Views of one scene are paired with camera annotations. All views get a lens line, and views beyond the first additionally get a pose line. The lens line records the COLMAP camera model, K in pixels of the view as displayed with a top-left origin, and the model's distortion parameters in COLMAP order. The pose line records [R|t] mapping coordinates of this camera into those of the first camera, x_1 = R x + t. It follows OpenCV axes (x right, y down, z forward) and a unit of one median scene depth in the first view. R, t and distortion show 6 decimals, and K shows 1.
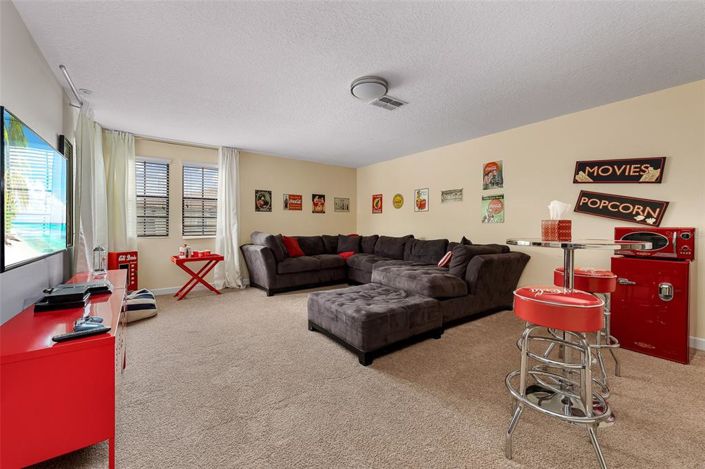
lens RADIAL K [[286.6, 0, 349.7], [0, 286.6, 230.2], [0, 0, 1]] dist [0.000821, 0.000066]
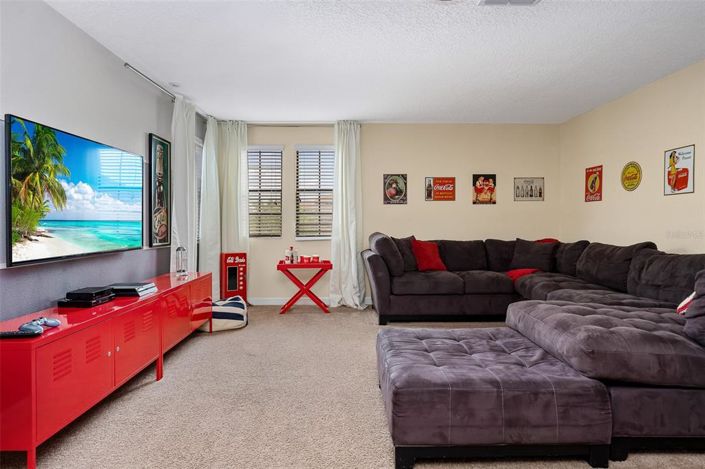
lens RADIAL K [[403.2, 0, 354.1], [0, 403.2, 229.2], [0, 0, 1]] dist [-0.000278, 0.000353]
pose [[0.820012, 0.005577, -0.572319, 0.210985], [-0.008304, 0.999963, -0.002155, -0.000026], [0.572286, 0.006520, 0.820028, 0.142849]]
